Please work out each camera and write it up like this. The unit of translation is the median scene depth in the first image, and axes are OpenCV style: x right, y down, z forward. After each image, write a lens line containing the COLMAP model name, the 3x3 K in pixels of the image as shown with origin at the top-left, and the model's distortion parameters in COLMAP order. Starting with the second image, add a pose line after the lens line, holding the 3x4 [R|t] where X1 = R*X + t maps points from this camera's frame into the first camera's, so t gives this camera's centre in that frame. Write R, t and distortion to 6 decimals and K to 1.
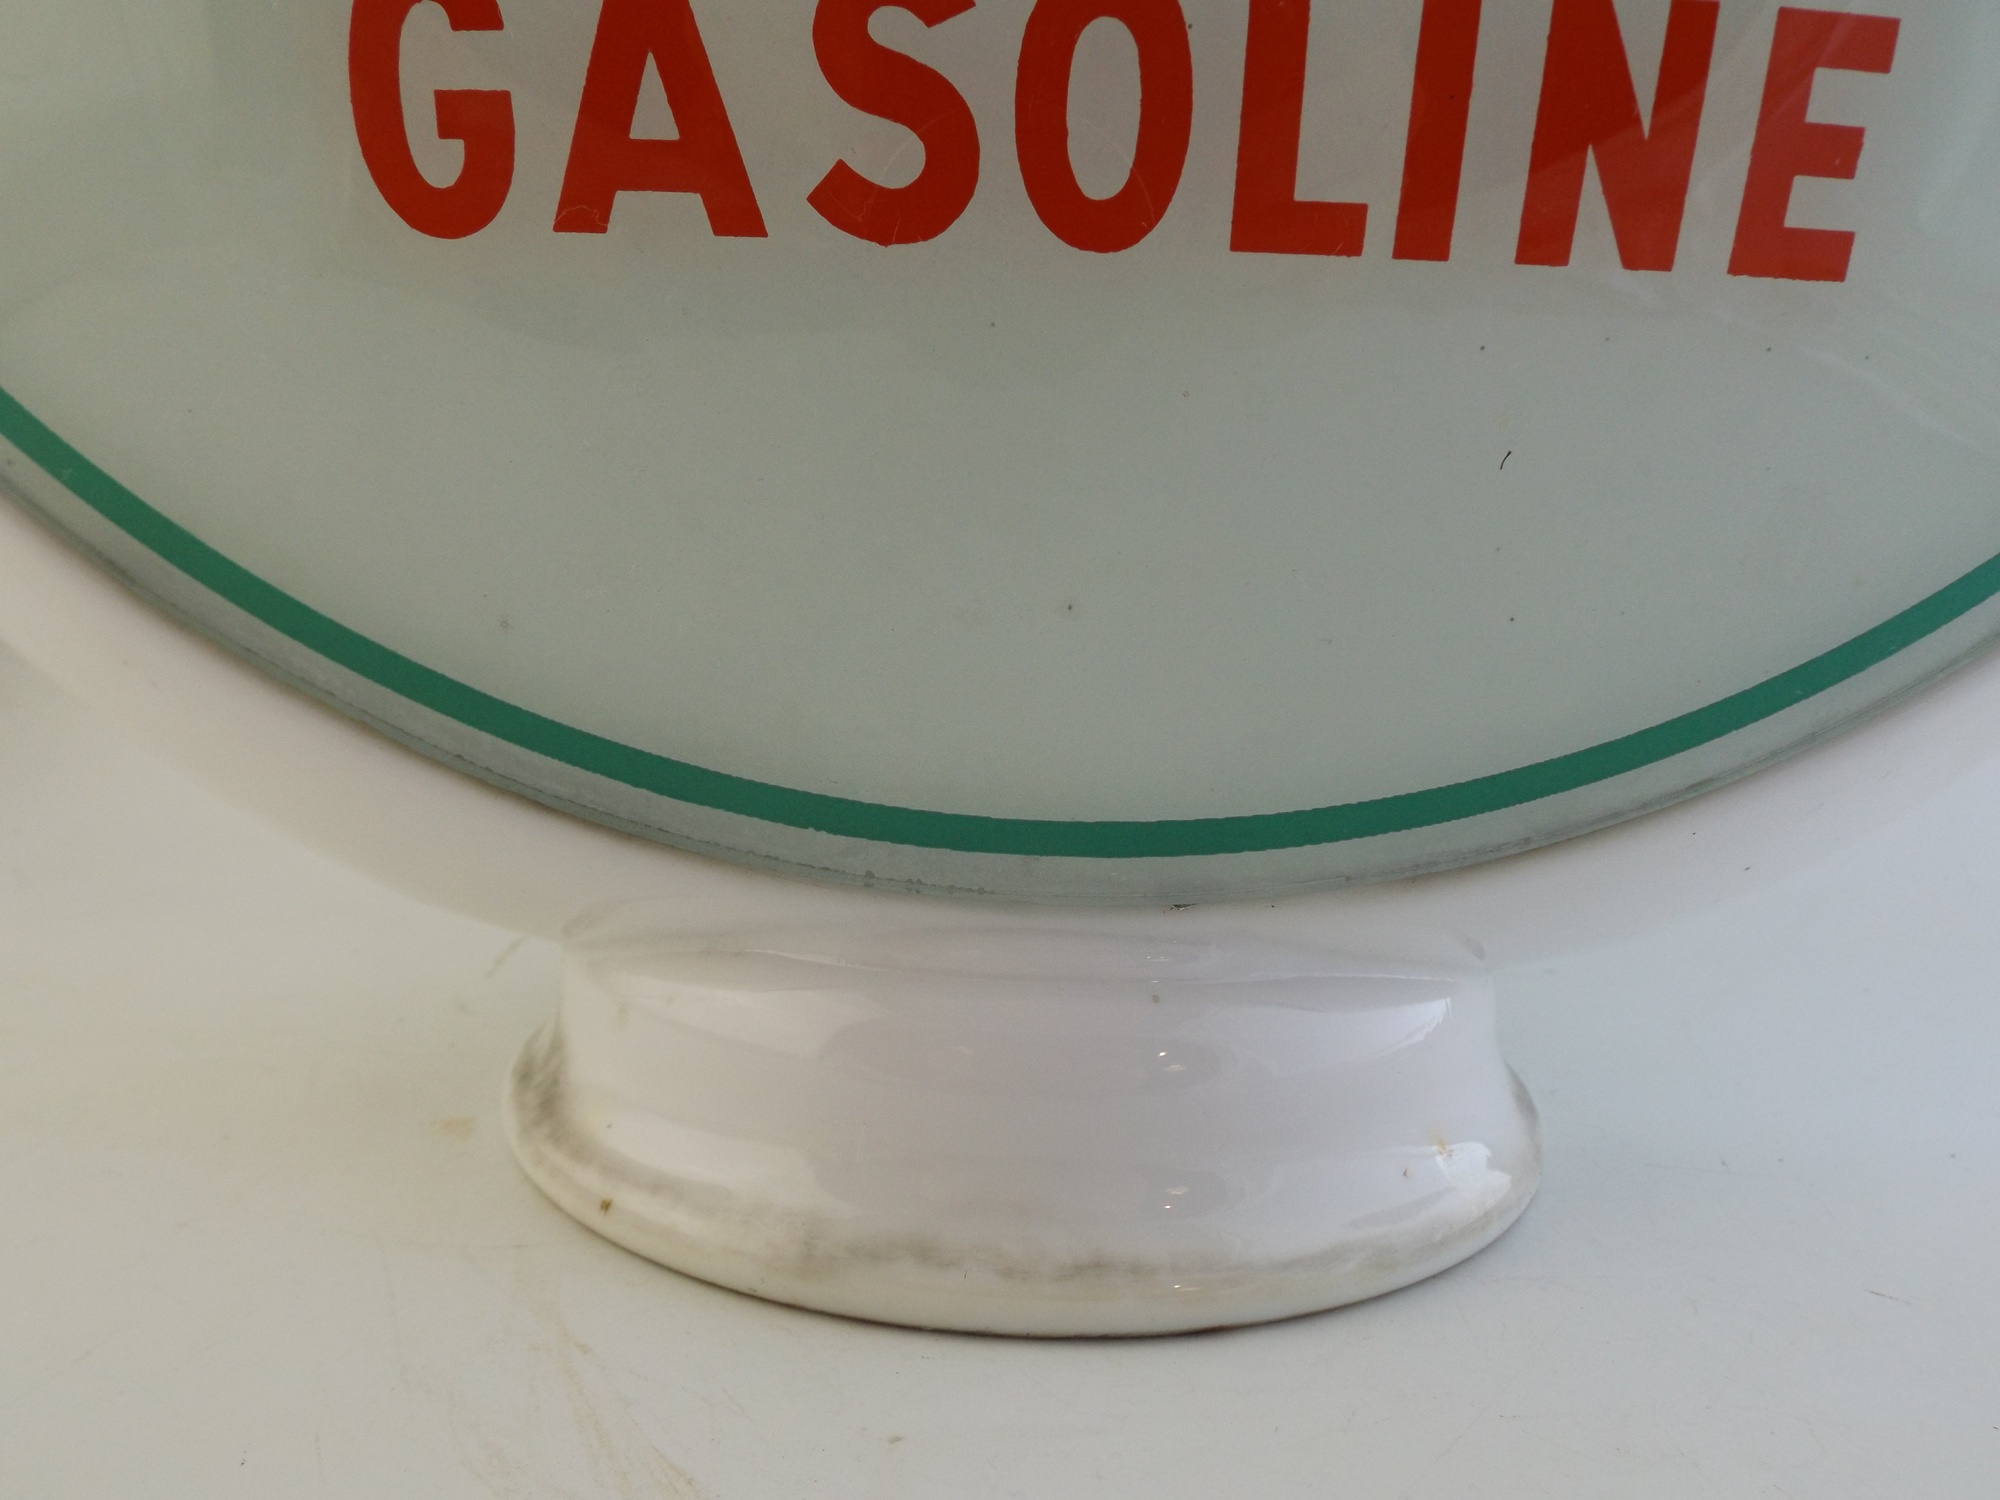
lens RADIAL K [[1435.5, 0, 843.9], [0, 1435.5, 733.0], [0, 0, 1]] dist [0.022651, -0.019069]
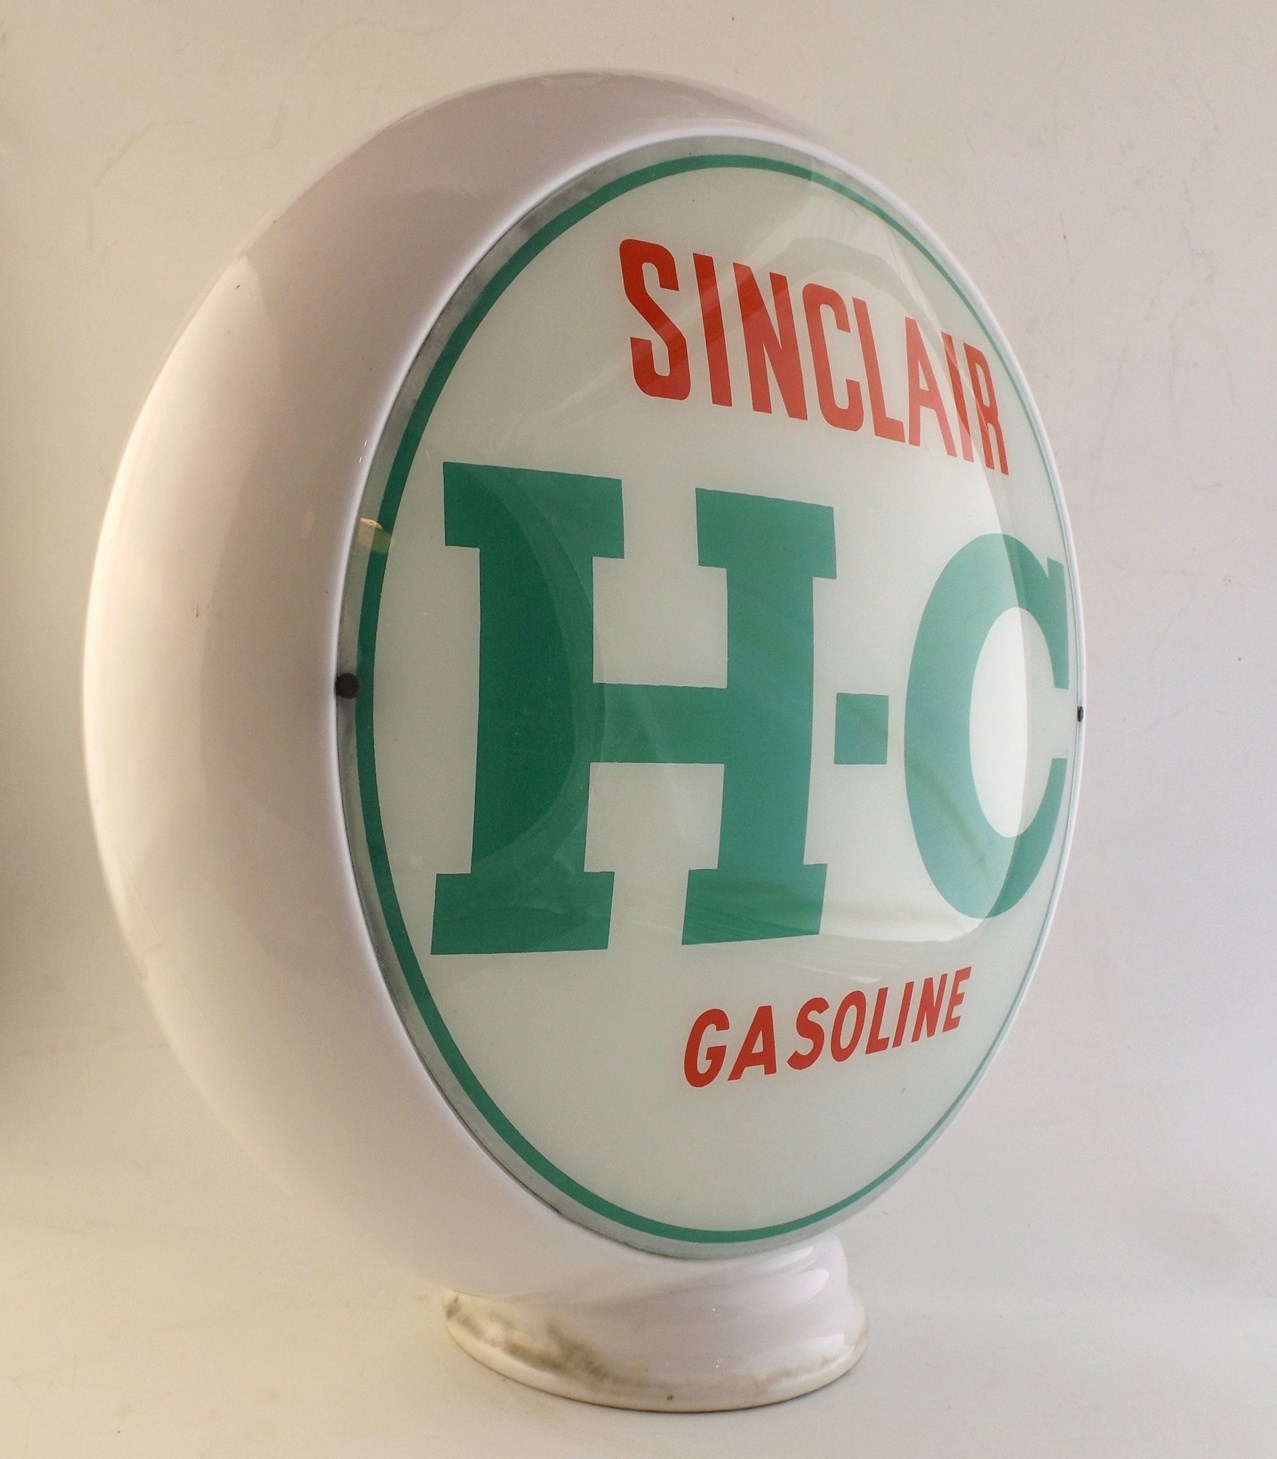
lens RADIAL K [[1442.7, 0, 641.3], [0, 1442.7, 716.5], [0, 0, 1]] dist [0.001557, 0.000000]
pose [[0.744004, -0.004954, 0.668157, -2.540243], [0.050743, 0.997504, -0.049107, -1.029468], [-0.666246, 0.070440, 0.742398, -1.346470]]
